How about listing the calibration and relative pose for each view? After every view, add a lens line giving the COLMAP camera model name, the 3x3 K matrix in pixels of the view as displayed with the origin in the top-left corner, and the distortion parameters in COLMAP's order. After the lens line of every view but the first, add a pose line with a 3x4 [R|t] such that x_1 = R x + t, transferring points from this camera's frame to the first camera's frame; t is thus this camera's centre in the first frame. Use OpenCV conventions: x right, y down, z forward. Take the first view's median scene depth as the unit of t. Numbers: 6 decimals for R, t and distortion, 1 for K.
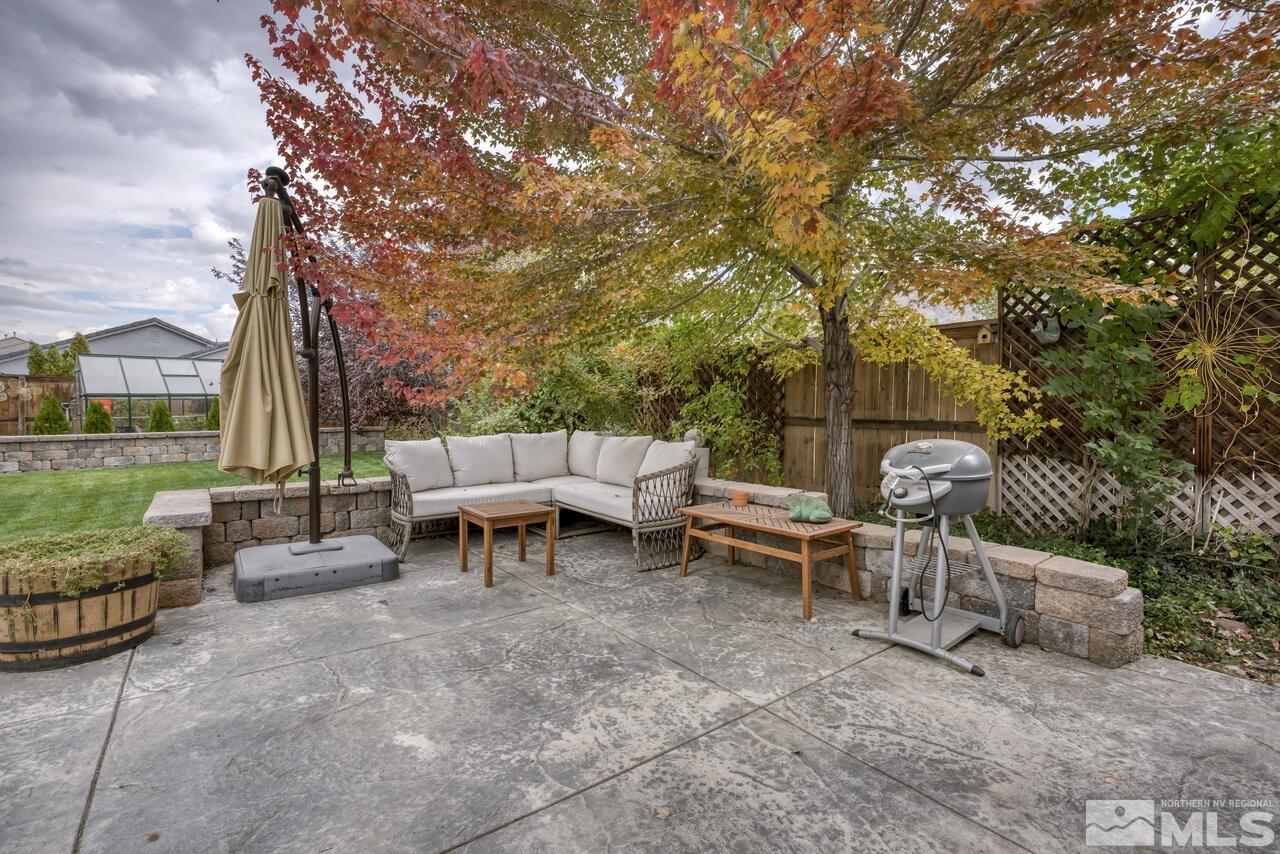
lens RADIAL K [[600.9, 0, 640.0], [0, 600.9, 427.0], [0, 0, 1]] dist [-0.000884, -0.000226]
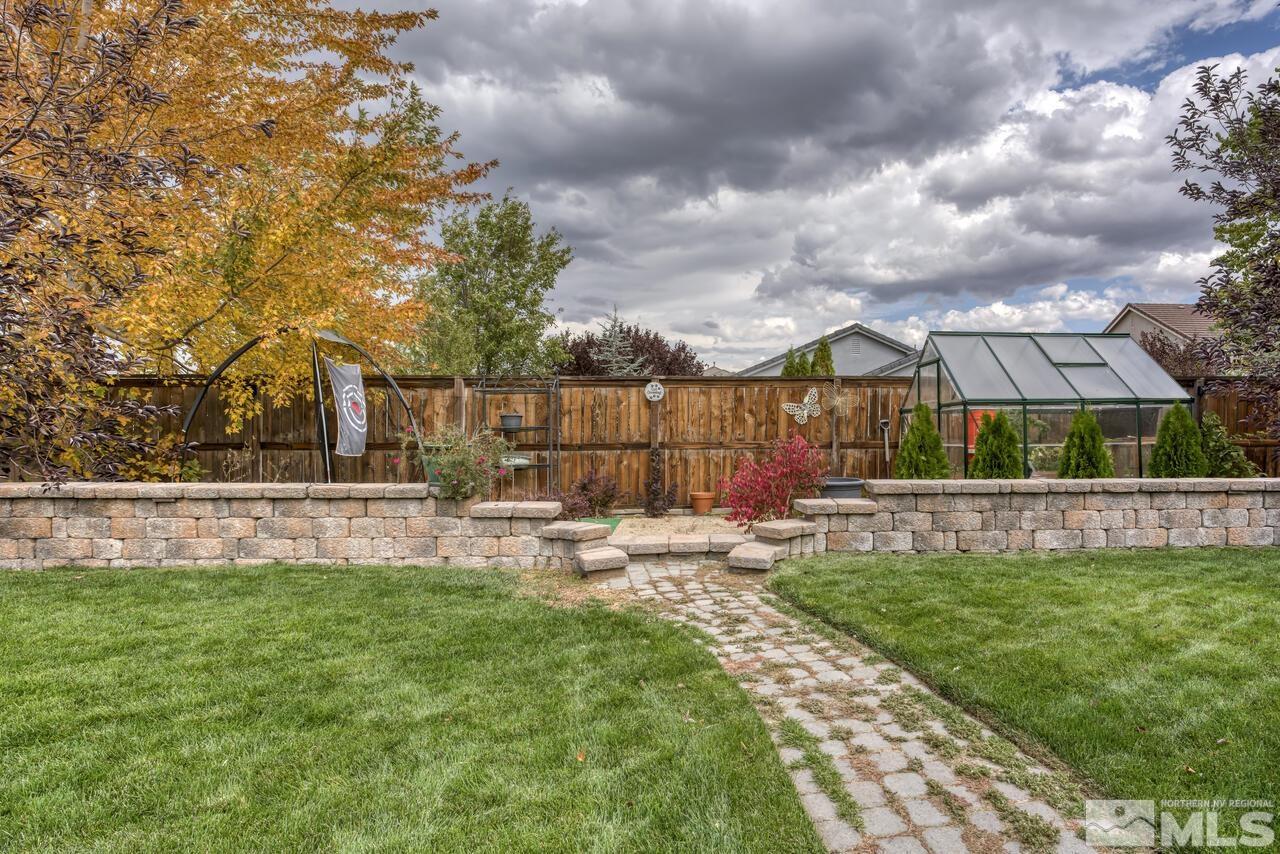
lens RADIAL K [[628.4, 0, 640.0], [0, 628.4, 427.0], [0, 0, 1]] dist [-0.000075, -0.000015]
pose [[0.638615, -0.004689, -0.769512, -0.674555], [-0.024236, 0.999363, -0.026204, -0.009448], [0.769145, 0.035384, 0.638094, 0.421454]]
